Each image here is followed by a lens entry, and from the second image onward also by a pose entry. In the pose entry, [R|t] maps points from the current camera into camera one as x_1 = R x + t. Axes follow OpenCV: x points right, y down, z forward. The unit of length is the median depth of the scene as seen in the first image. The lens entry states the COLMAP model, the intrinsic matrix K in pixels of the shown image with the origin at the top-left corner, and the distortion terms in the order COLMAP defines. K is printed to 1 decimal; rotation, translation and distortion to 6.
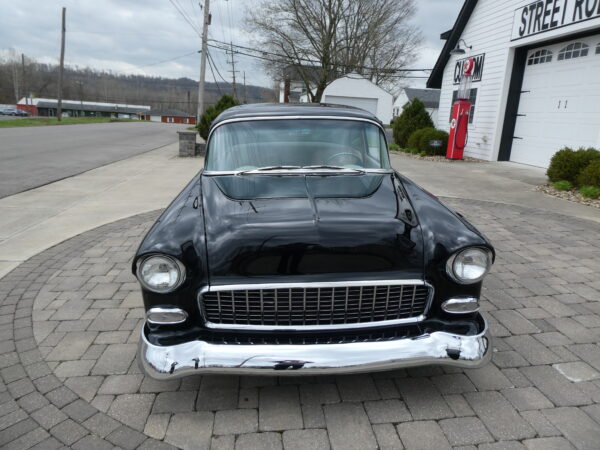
lens RADIAL K [[417.3, 0, 305.7], [0, 417.3, 225.7], [0, 0, 1]] dist [-0.017131, -0.002868]
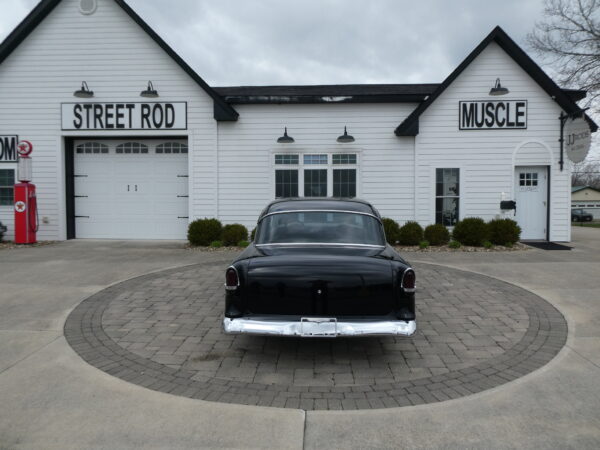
lens RADIAL K [[417.3, 0, 304.0], [0, 417.3, 228.9], [0, 0, 1]] dist [-0.017131, -0.002868]
pose [[0.131520, -0.096016, 0.986653, -0.532590], [0.255109, 0.965055, 0.059909, -0.106117], [-0.957926, 0.243825, 0.151419, 0.310412]]
